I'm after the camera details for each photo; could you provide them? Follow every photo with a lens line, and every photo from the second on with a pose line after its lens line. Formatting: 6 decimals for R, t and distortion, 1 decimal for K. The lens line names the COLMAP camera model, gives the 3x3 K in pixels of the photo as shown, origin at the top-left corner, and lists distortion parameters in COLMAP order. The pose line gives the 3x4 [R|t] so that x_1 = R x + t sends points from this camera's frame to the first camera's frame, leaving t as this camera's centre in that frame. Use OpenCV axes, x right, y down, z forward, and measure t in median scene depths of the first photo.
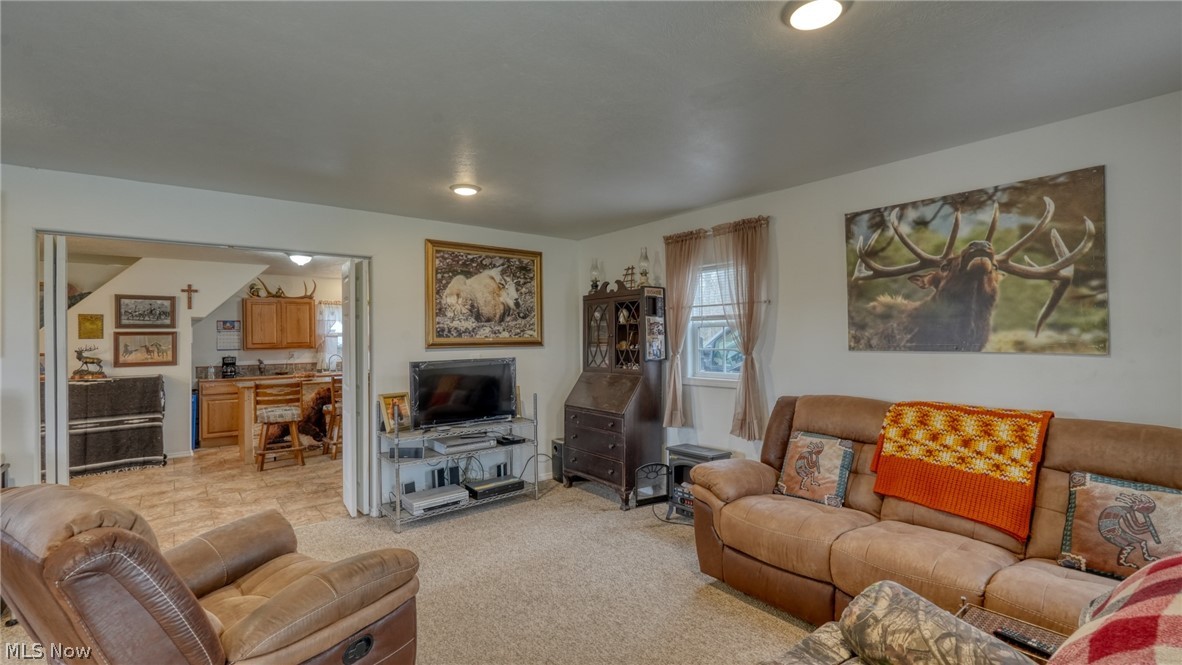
lens RADIAL K [[517.3, 0, 590.0], [0, 517.3, 332.9], [0, 0, 1]] dist [-0.017651, 0.009129]
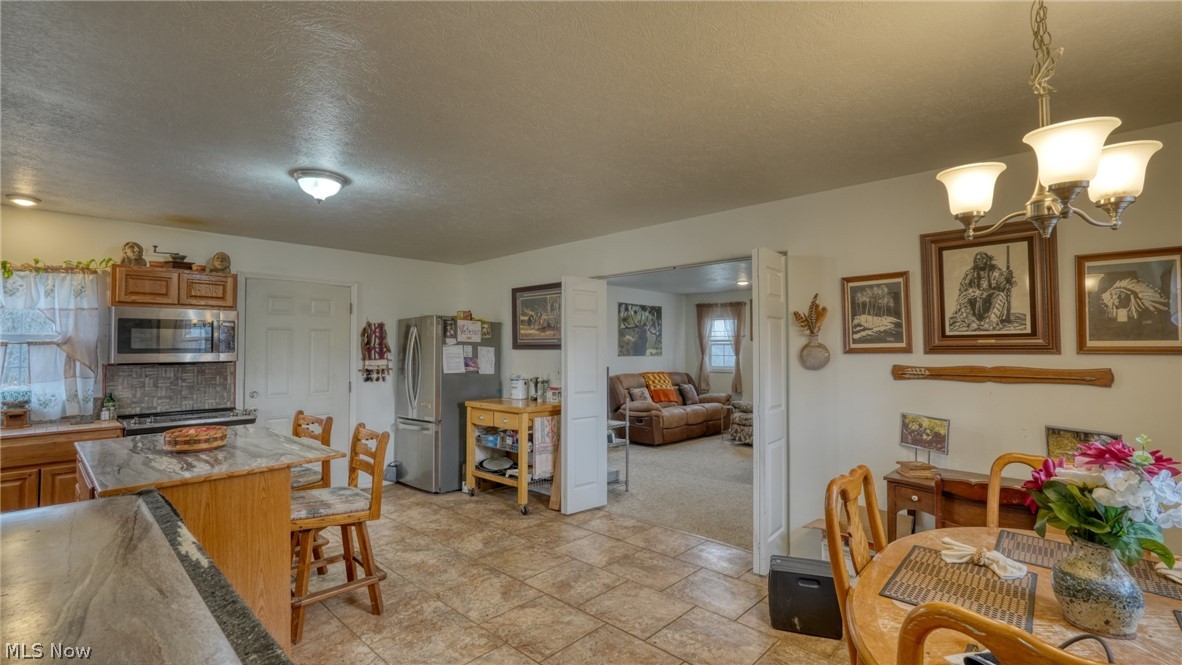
lens RADIAL K [[517.3, 0, 590.0], [0, 517.3, 332.9], [0, 0, 1]] dist [-0.017651, 0.009129]
pose [[-0.133771, 0.044187, 0.990027, -1.122476], [-0.004748, 0.998965, -0.045227, 0.019756], [-0.991001, -0.010751, -0.133423, 0.830956]]
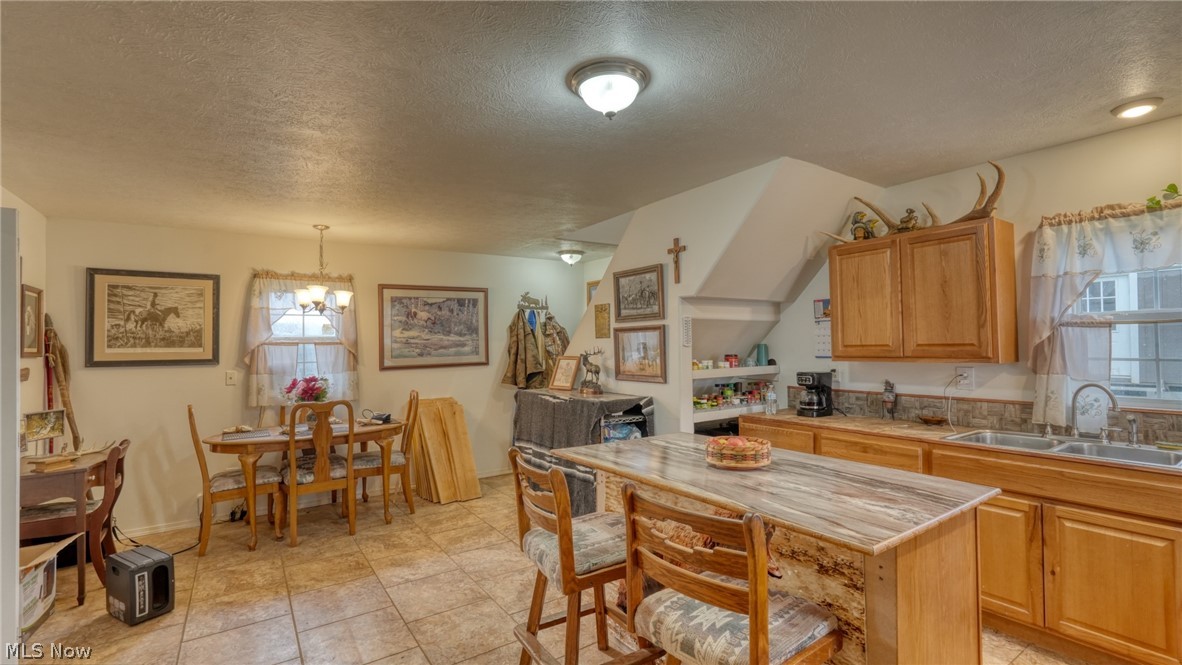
lens RADIAL K [[514.9, 0, 588.6], [0, 514.9, 337.1], [0, 0, 1]] dist [-0.019722, 0.014063]
pose [[-0.078521, 0.000528, -0.996912, -0.245292], [0.026187, 0.999656, -0.001533, 0.010453], [0.996568, -0.026226, -0.078508, 1.041624]]
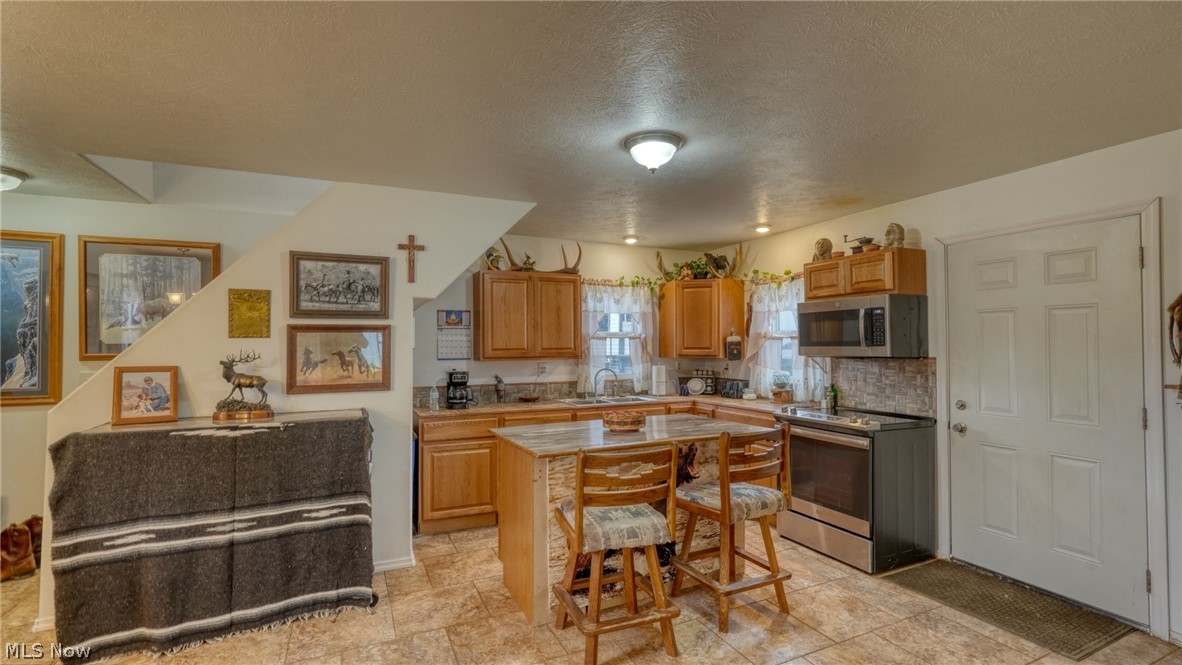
lens RADIAL K [[518.0, 0, 588.8], [0, 518.0, 335.6], [0, 0, 1]] dist [-0.019002, 0.009975]
pose [[0.970790, 0.004866, -0.239881, -0.526413], [-0.006020, 0.999974, -0.004078, 0.009405], [0.239855, 0.005403, 0.970794, 0.587915]]
